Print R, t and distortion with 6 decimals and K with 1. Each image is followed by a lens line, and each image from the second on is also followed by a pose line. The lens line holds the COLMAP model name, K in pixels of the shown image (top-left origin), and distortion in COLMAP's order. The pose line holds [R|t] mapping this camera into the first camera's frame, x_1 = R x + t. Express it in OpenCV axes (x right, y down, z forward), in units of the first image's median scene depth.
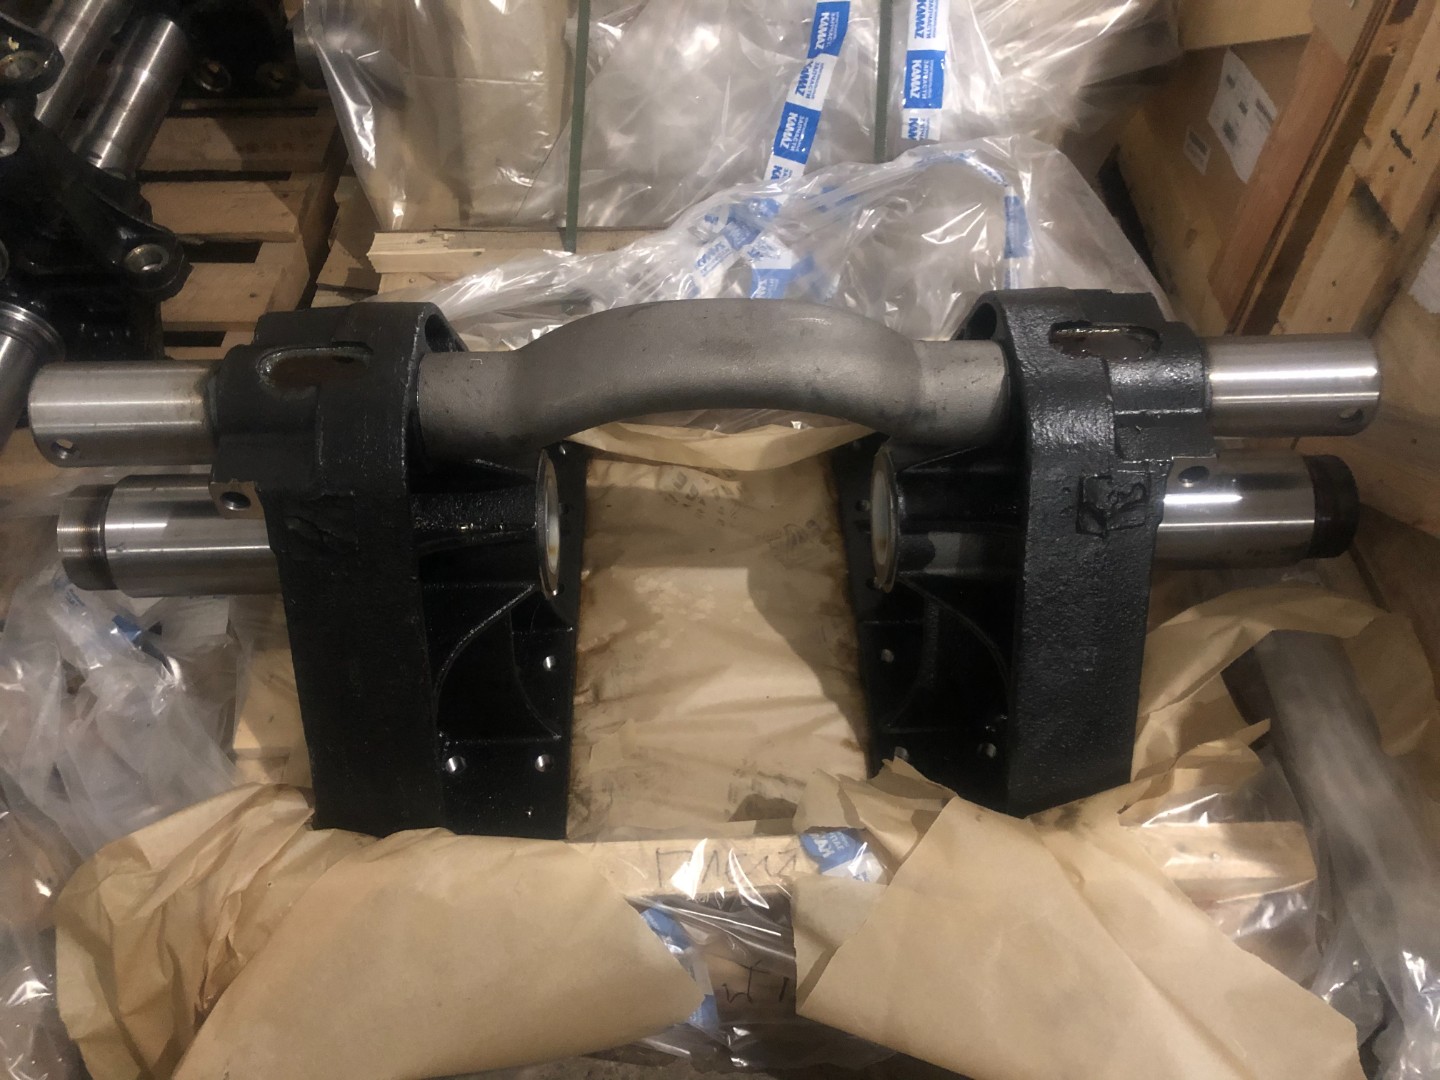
lens RADIAL K [[1164.1, 0, 718.5], [0, 1164.1, 538.6], [0, 0, 1]] dist [0.013950, -0.006269]
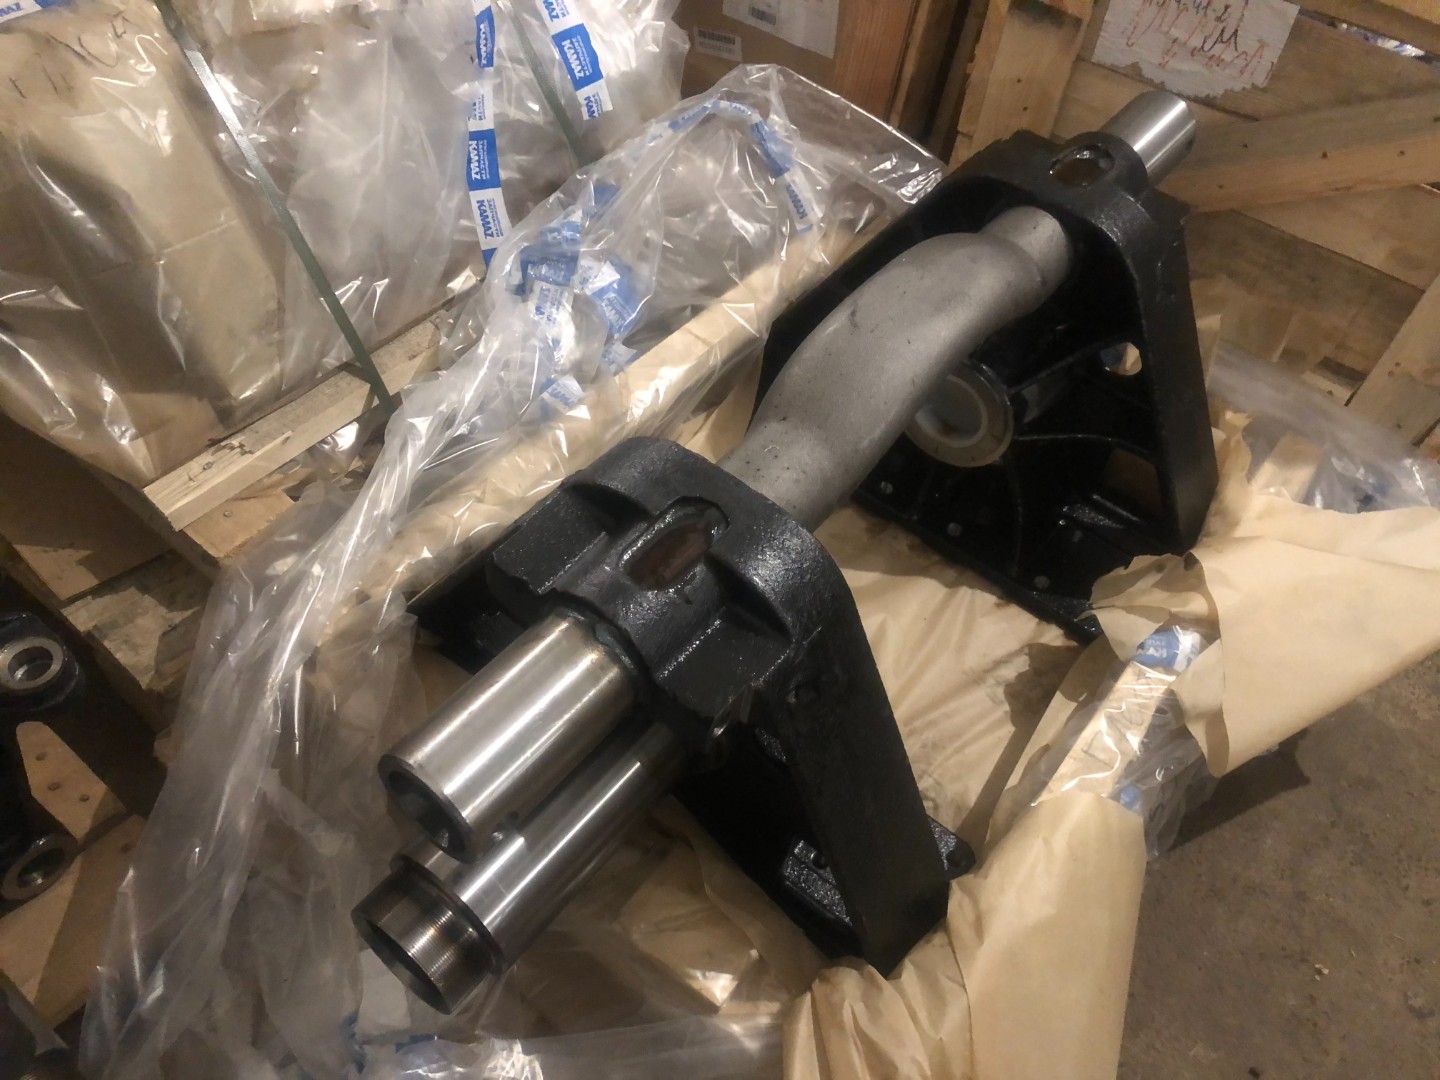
lens RADIAL K [[1164.1, 0, 720.0], [0, 1164.1, 550.8], [0, 0, 1]] dist [0.013950, -0.006269]
pose [[0.634574, -0.557653, 0.535107, -0.527878], [0.535760, 0.816416, 0.215467, -0.210284], [-0.557026, 0.149959, 0.816844, 0.200177]]
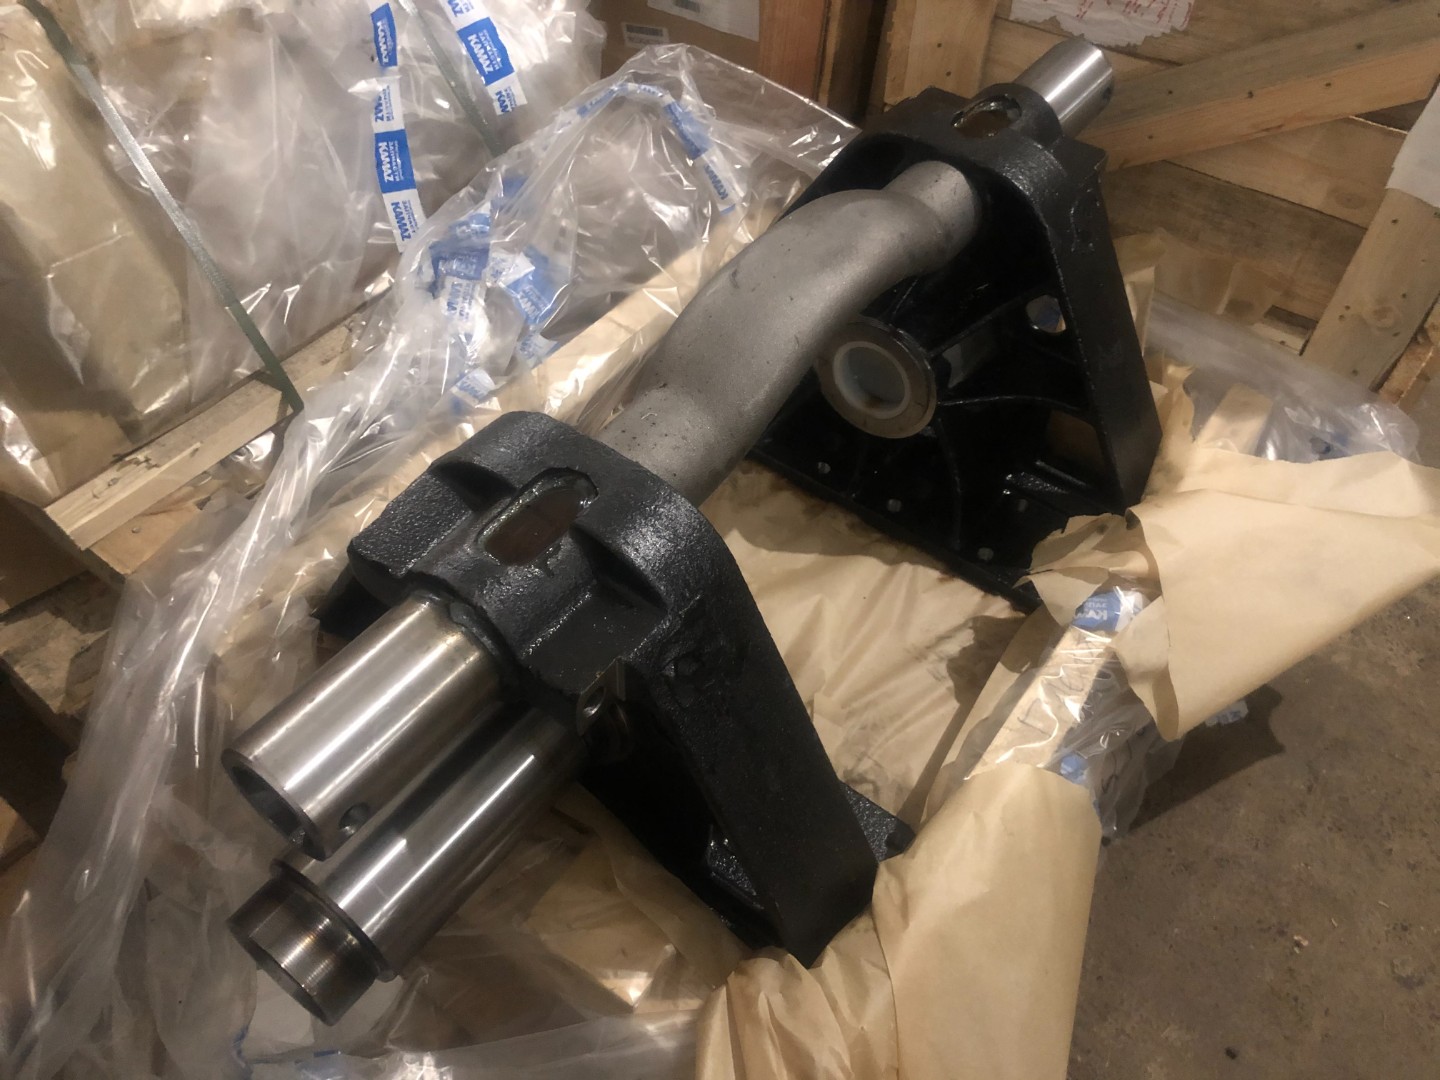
lens RADIAL K [[1164.1, 0, 715.5], [0, 1164.1, 546.3], [0, 0, 1]] dist [0.013950, -0.006269]
pose [[0.614377, -0.583843, 0.530724, -0.480522], [0.588312, 0.787200, 0.184948, -0.143160], [-0.525766, 0.198603, 0.827120, 0.187063]]
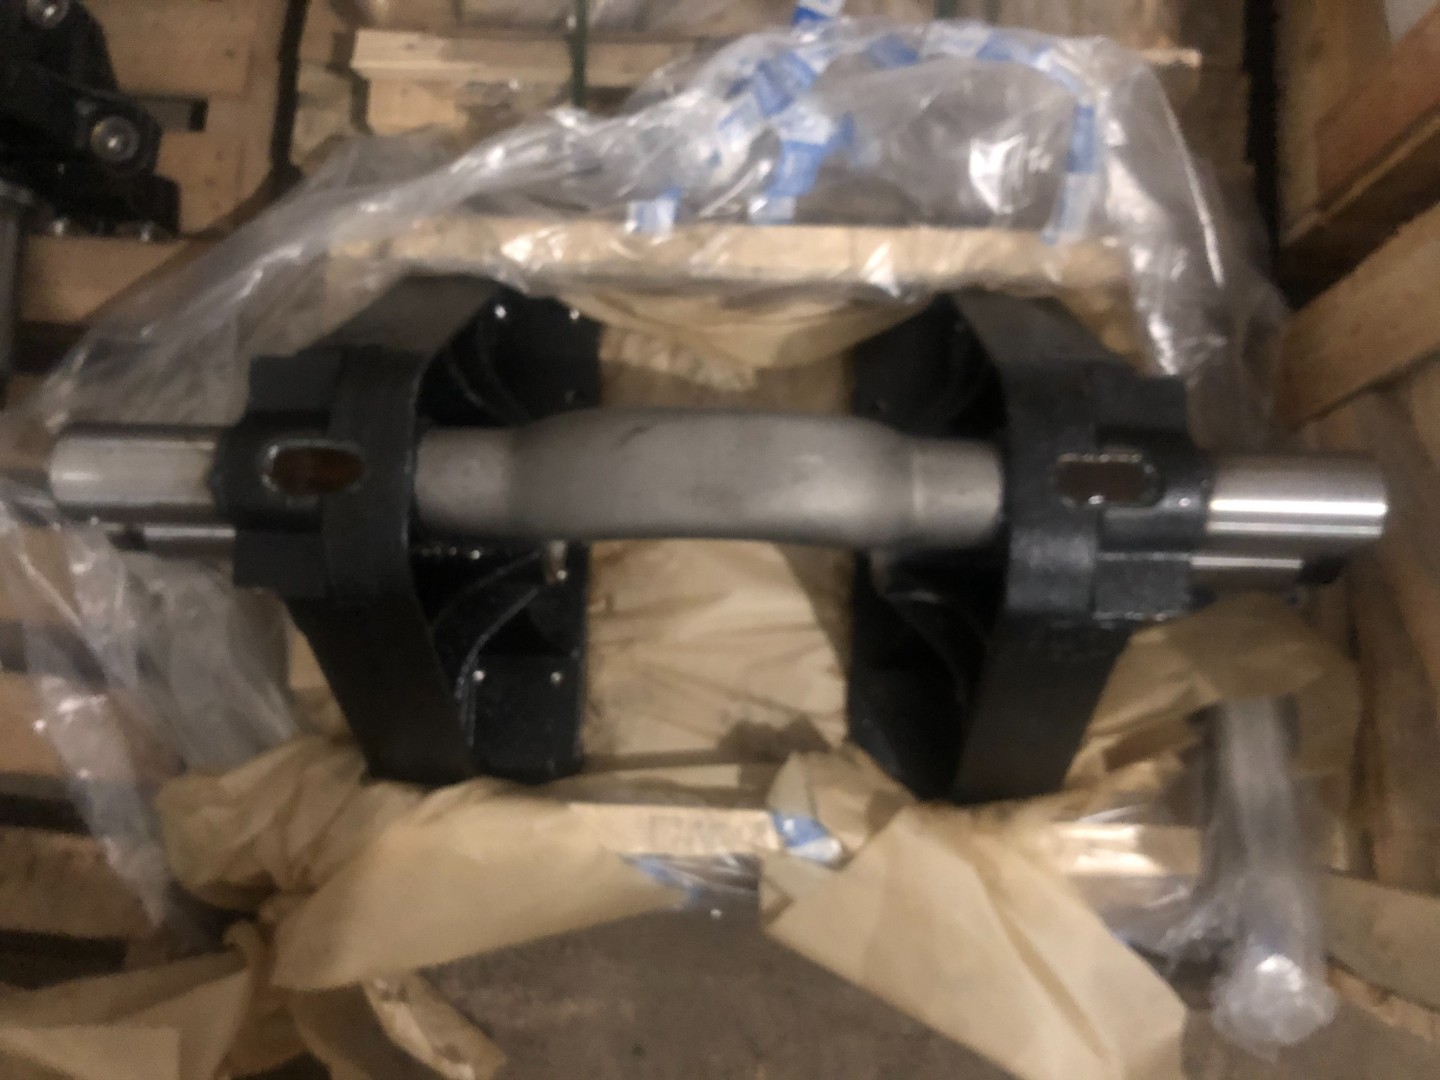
lens RADIAL K [[1164.1, 0, 720.0], [0, 1164.1, 537.9], [0, 0, 1]] dist [0.013950, -0.006269]
pose [[0.997755, 0.056391, -0.036113, 0.031668], [-0.030399, 0.861957, 0.506069, -0.420449], [0.059666, -0.503836, 0.861736, 0.082179]]
